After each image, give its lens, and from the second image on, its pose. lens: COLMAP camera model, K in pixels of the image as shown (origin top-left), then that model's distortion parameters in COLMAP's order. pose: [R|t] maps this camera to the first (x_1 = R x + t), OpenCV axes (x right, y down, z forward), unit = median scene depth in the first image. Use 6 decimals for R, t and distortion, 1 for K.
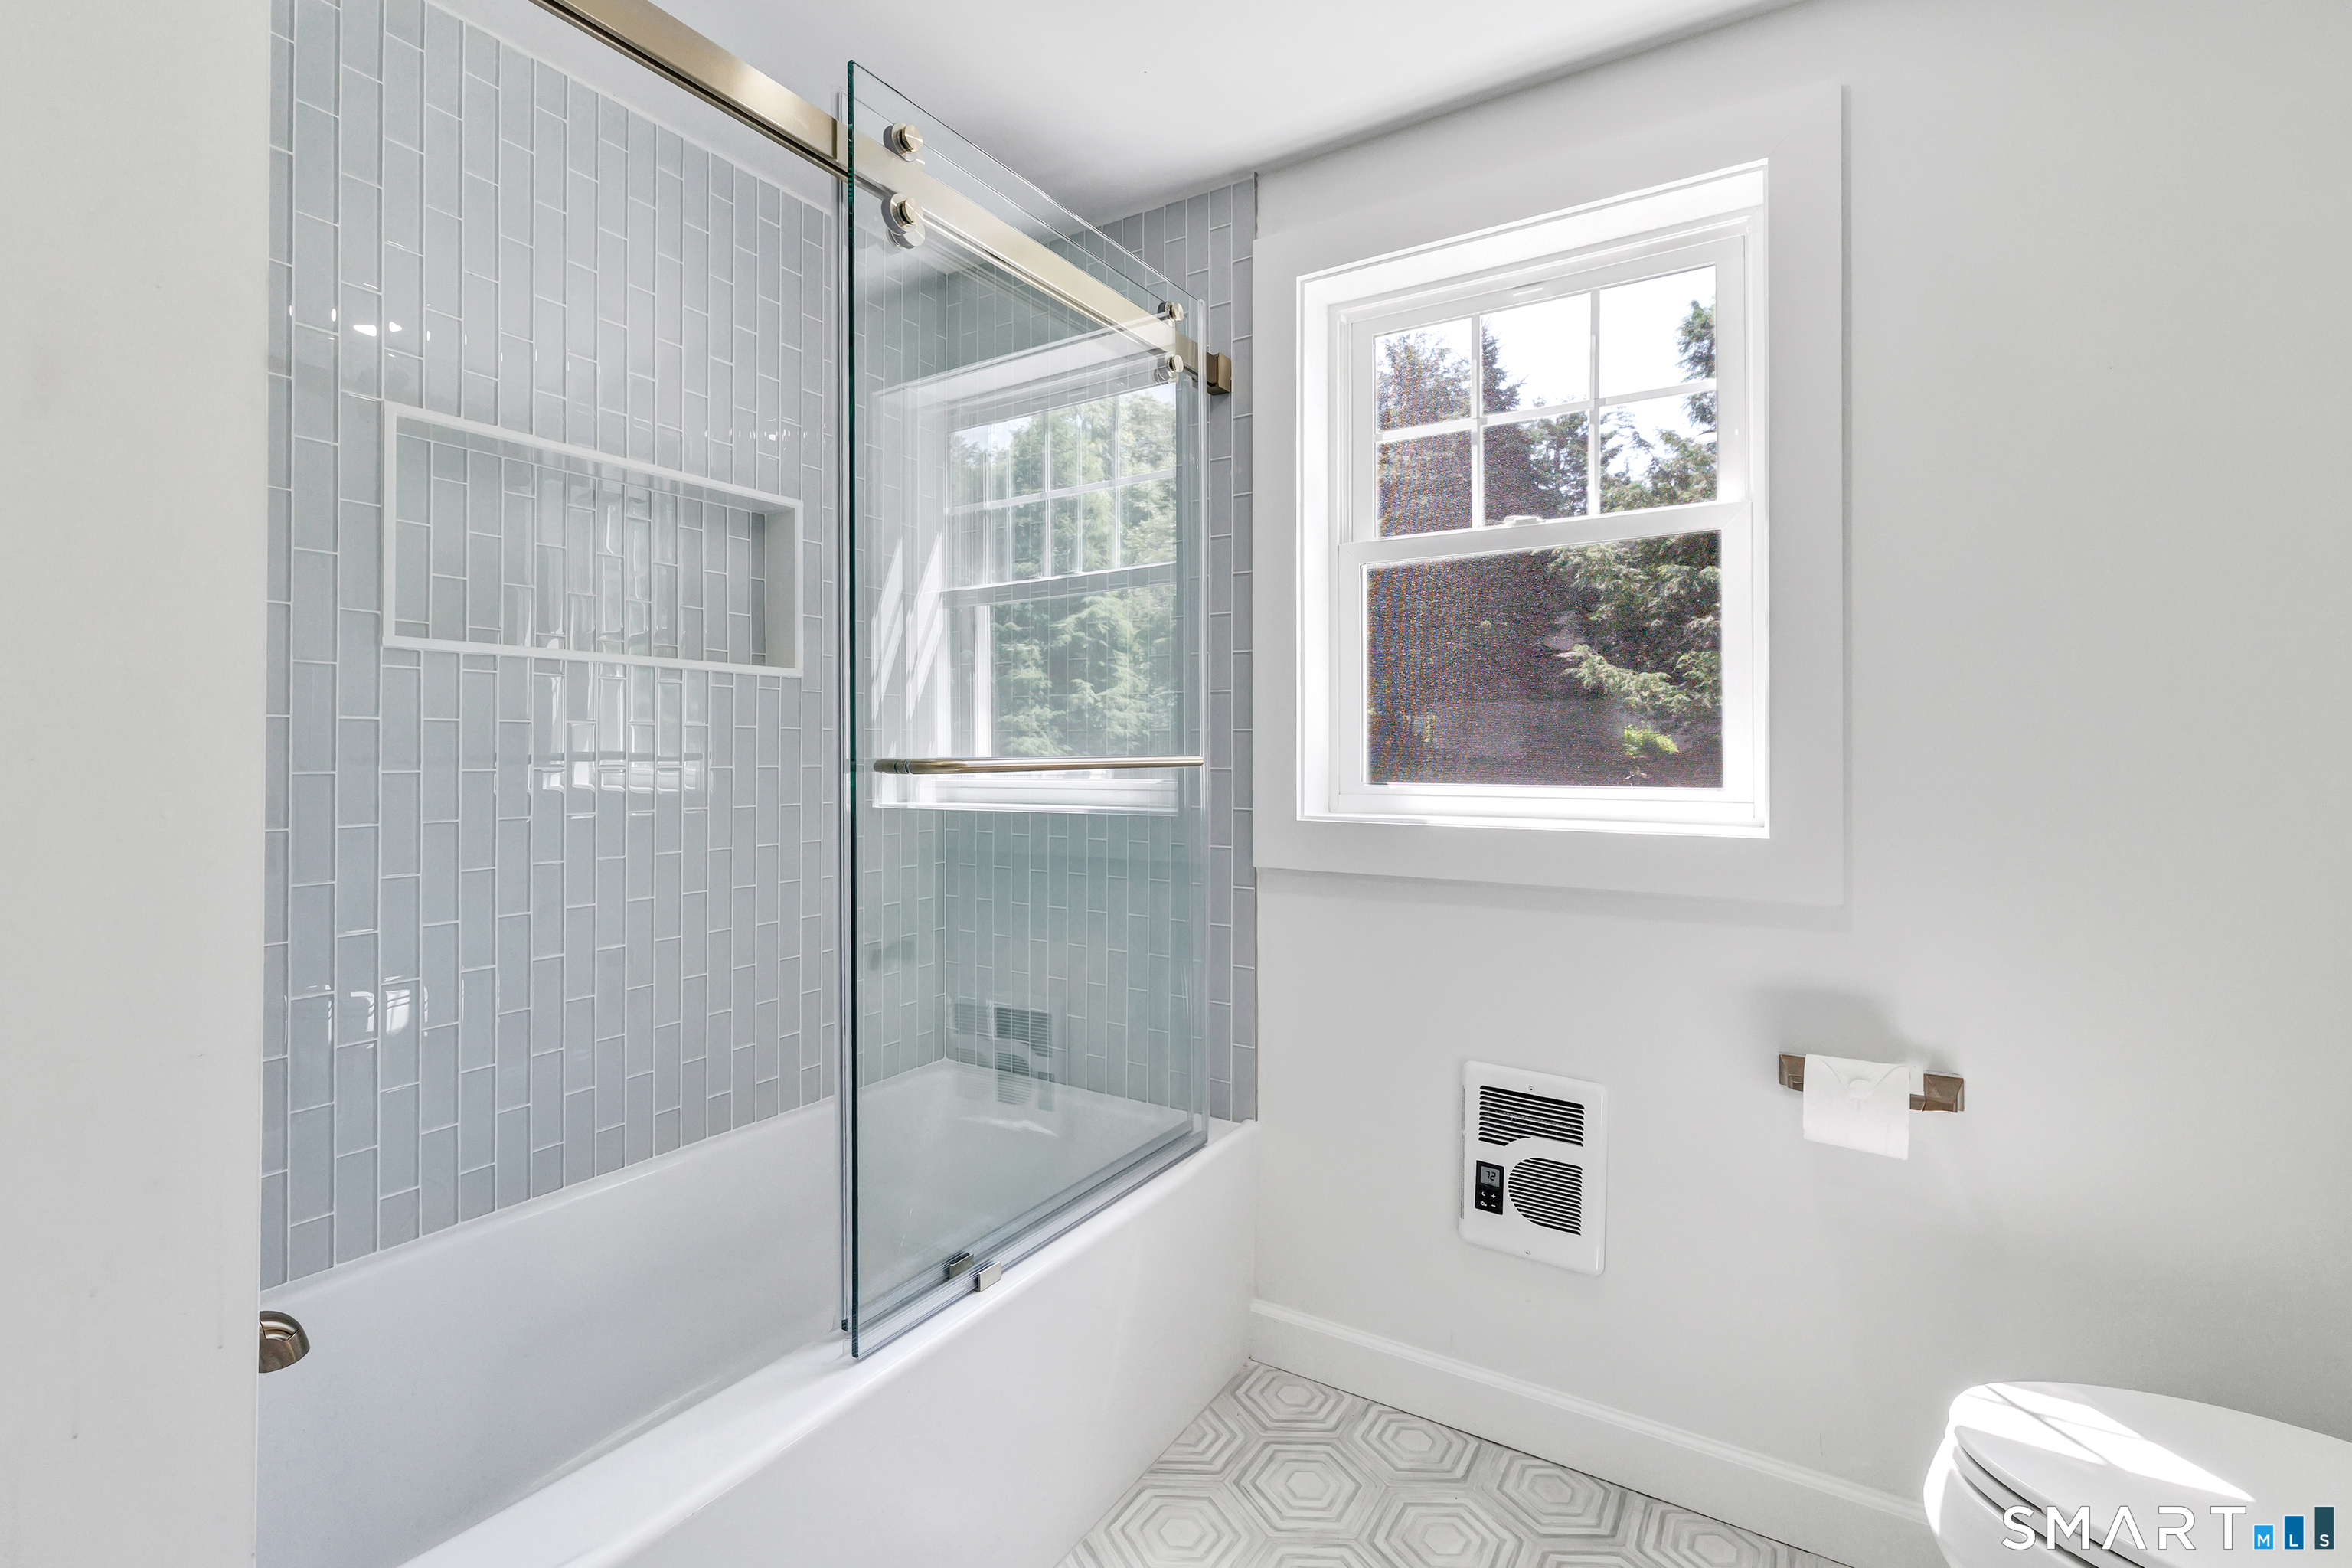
lens RADIAL K [[1045.7, 0, 1180.2], [0, 1045.7, 740.7], [0, 0, 1]] dist [0.001552, 0.000455]
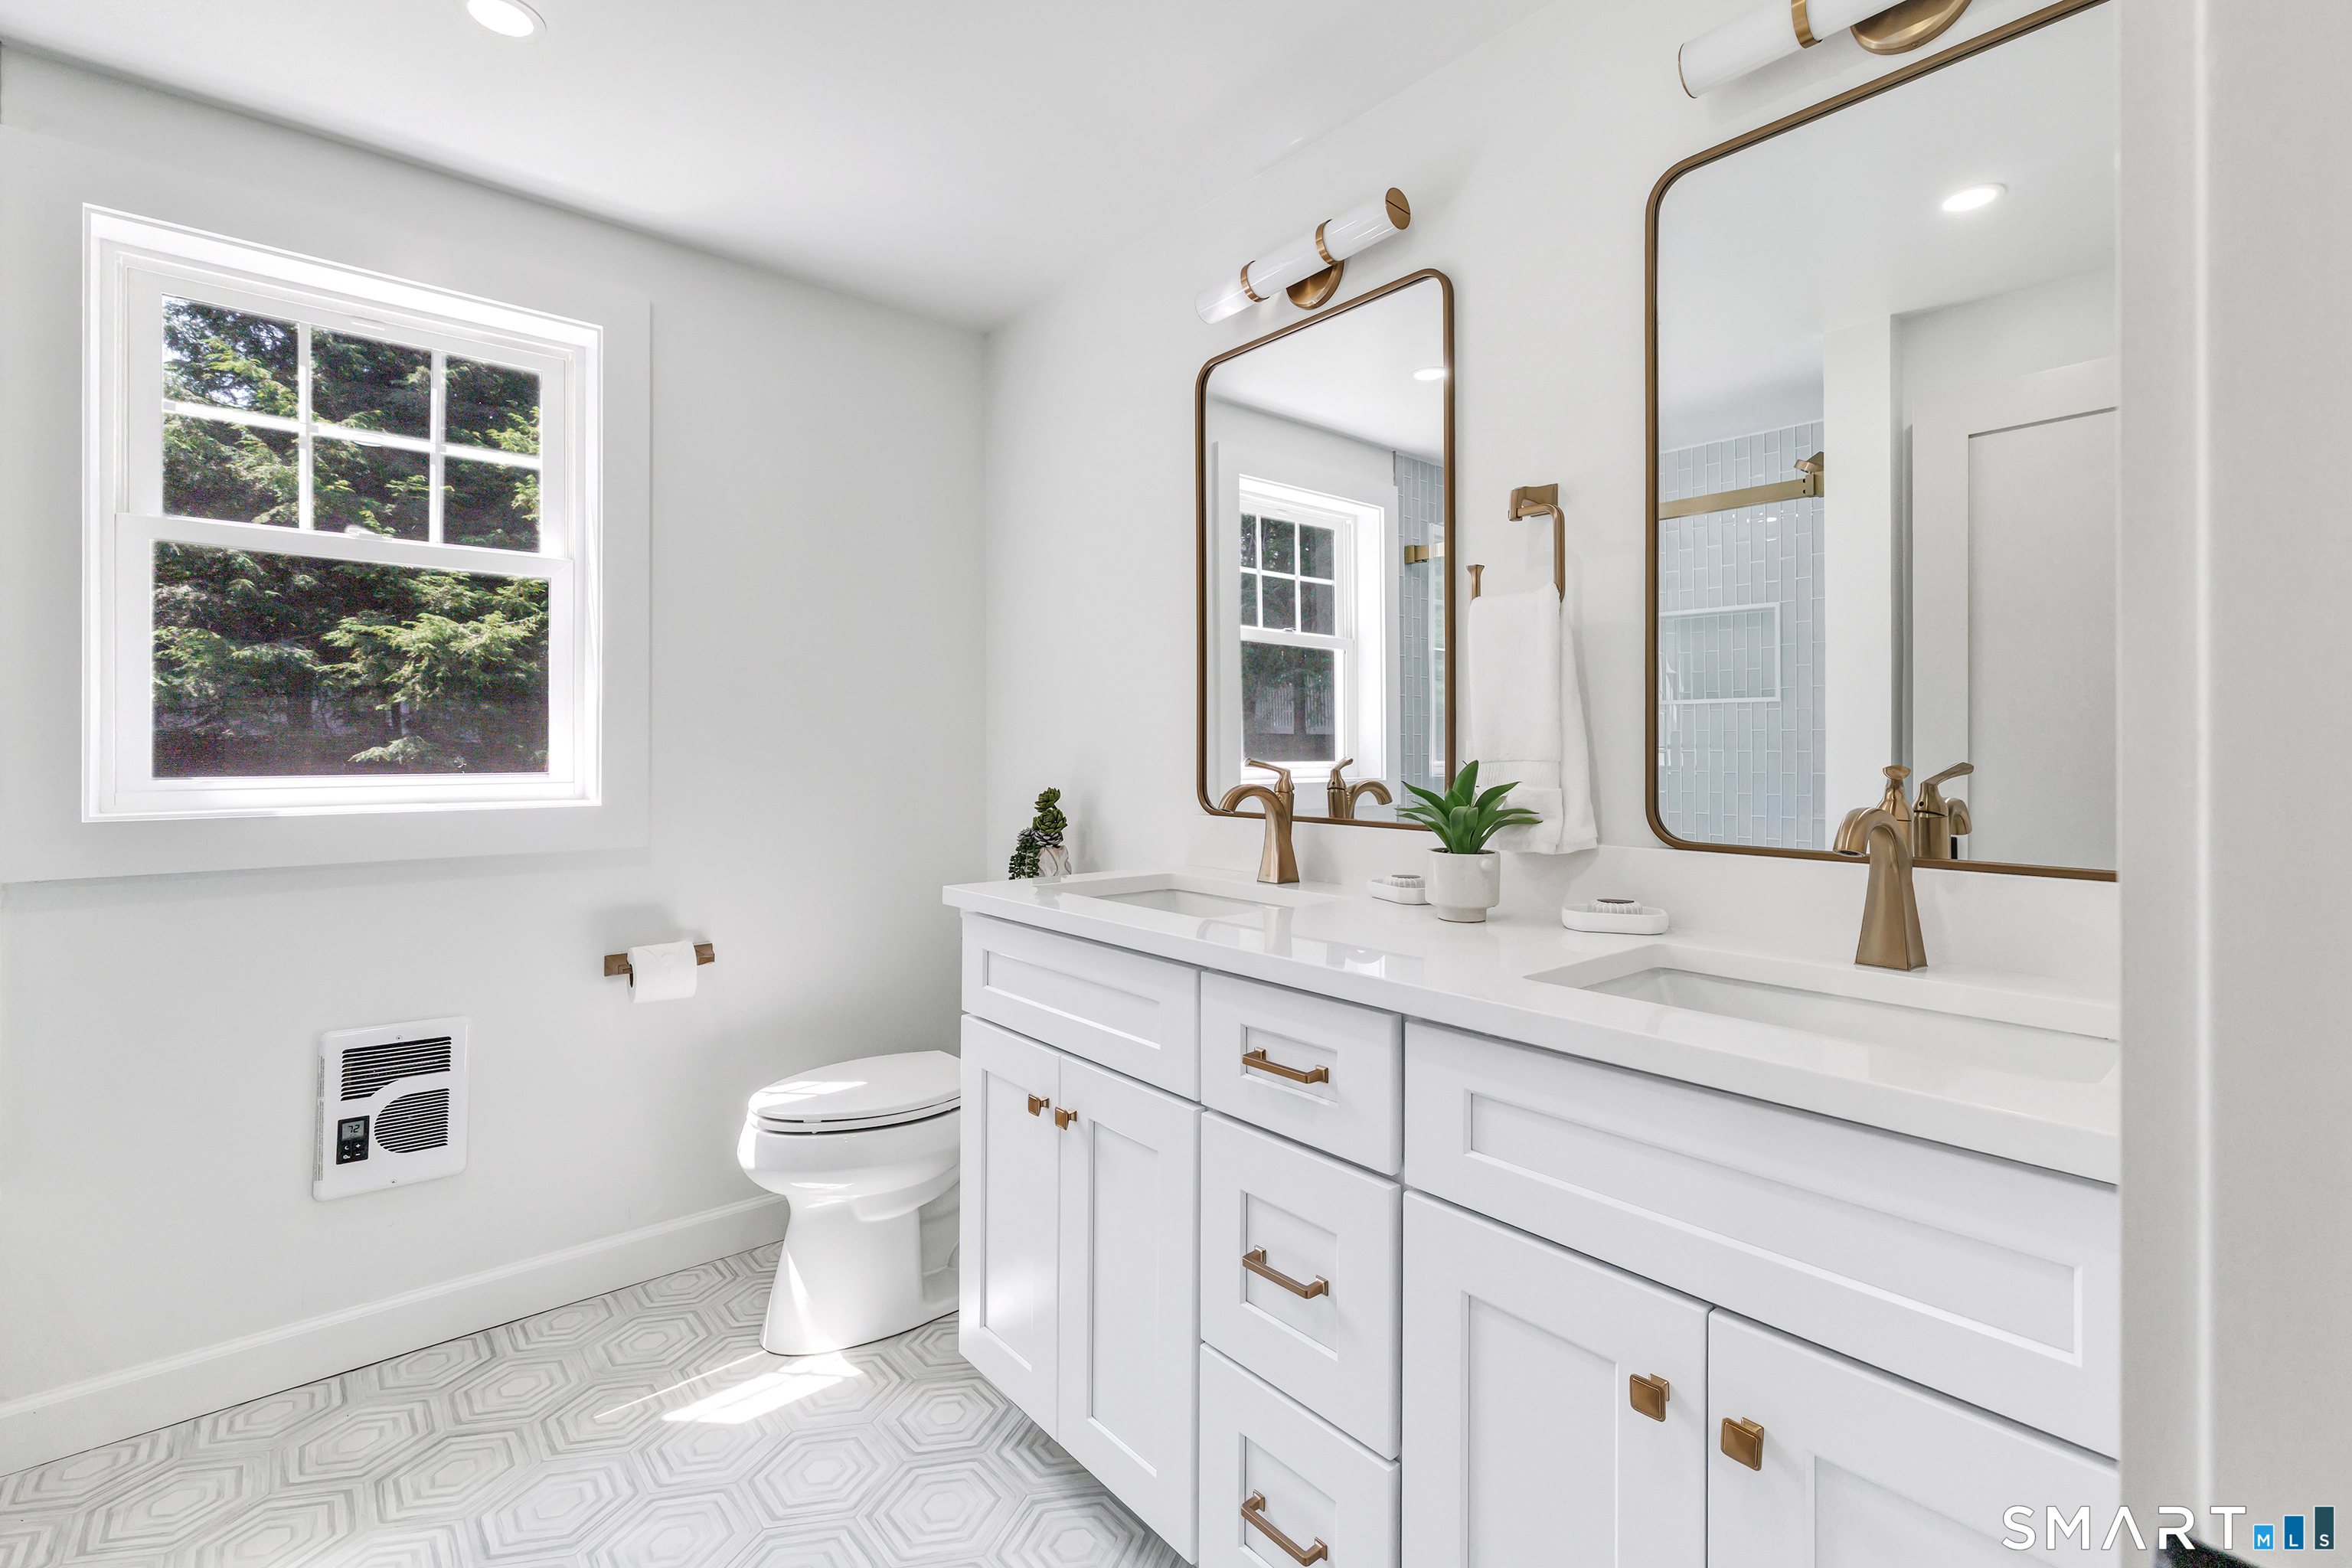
lens RADIAL K [[1052.2, 0, 1189.0], [0, 1052.2, 746.4], [0, 0, 1]] dist [0.001603, 0.000269]
pose [[0.302248, -0.003091, 0.953224, -0.499983], [-0.006297, 0.999966, 0.005239, 0.000723], [-0.953208, -0.007586, 0.302219, -0.174264]]
